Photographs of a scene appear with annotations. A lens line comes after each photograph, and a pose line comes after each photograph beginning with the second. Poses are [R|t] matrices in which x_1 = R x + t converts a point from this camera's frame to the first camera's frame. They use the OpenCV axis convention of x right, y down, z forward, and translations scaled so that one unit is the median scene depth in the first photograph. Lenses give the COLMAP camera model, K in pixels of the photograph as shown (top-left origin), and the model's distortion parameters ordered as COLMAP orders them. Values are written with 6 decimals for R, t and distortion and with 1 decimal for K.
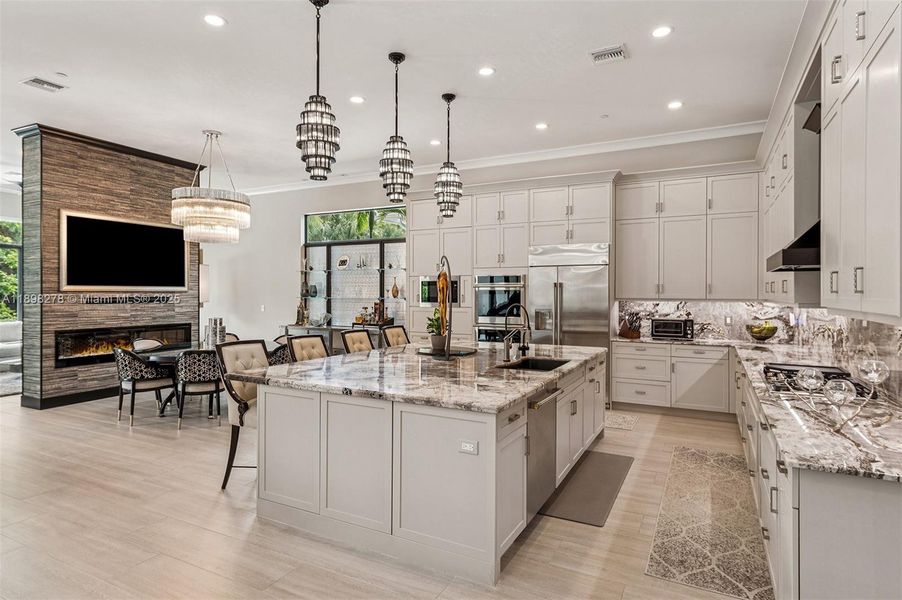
lens RADIAL K [[498.2, 0, 453.0], [0, 498.2, 293.5], [0, 0, 1]] dist [0.011565, 0.001644]
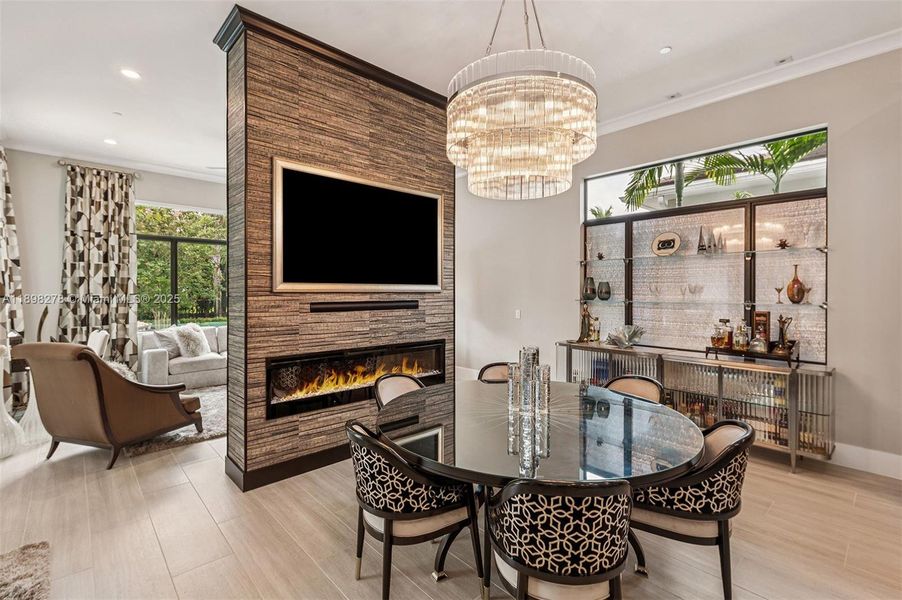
lens RADIAL K [[406.8, 0, 449.7], [0, 406.8, 291.8], [0, 0, 1]] dist [-0.000226, -0.000045]
pose [[0.939149, -0.001189, -0.343507, -0.441813], [0.000554, 0.999998, -0.001949, -0.004499], [0.343509, 0.001640, 0.939148, 0.654294]]
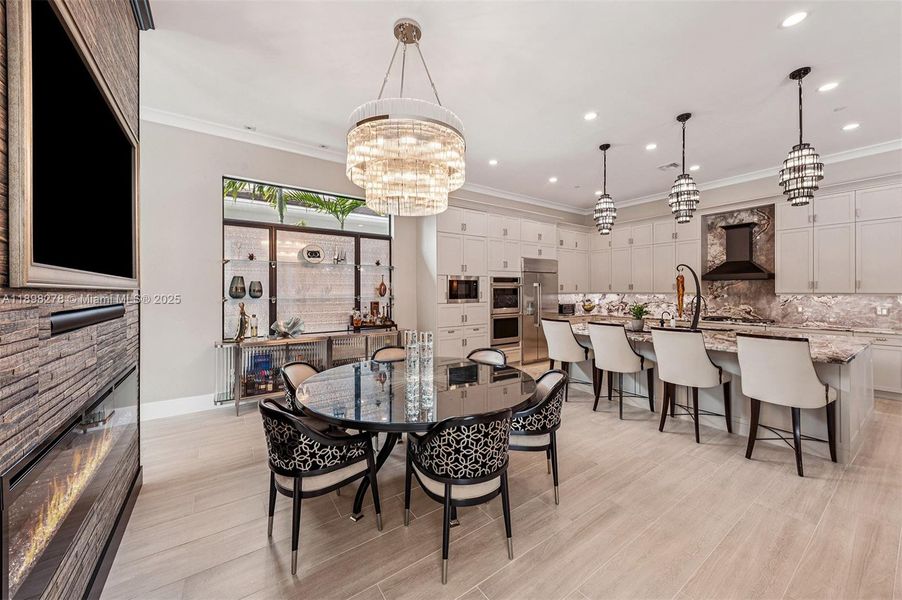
lens RADIAL K [[335.7, 0, 450.0], [0, 335.7, 291.0], [0, 0, 1]] dist [0.000099, -0.000044]
pose [[0.467924, -0.003808, 0.883760, -0.881044], [0.009206, 0.999957, -0.000566, -0.000139], [-0.883721, 0.008401, 0.467939, 0.818792]]
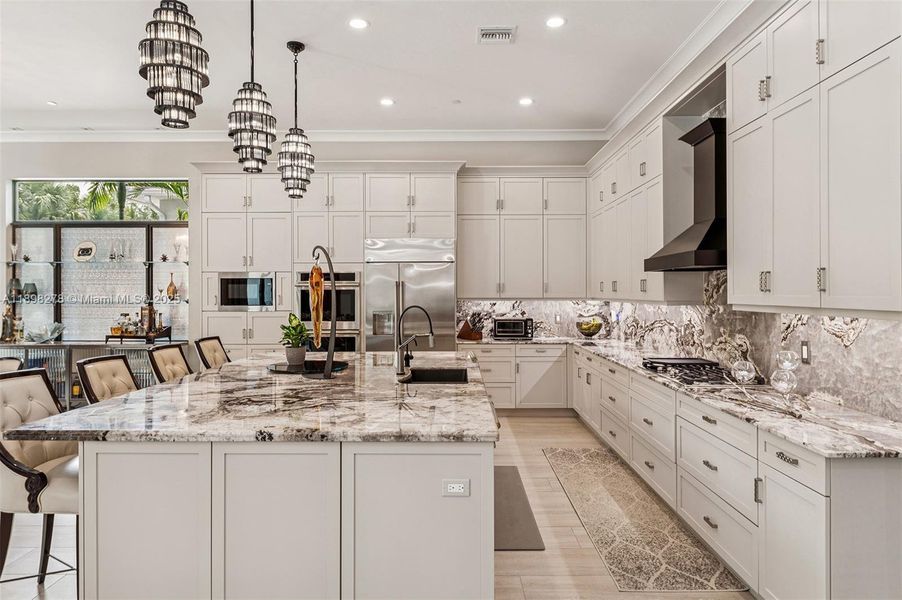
lens RADIAL K [[543.6, 0, 452.0], [0, 543.6, 291.3], [0, 0, 1]] dist [0.002475, -0.000925]
pose [[0.890989, -0.003758, 0.454010, -0.157585], [0.005561, 0.999981, -0.002636, -0.000546], [-0.453991, 0.004873, 0.890993, 0.101758]]
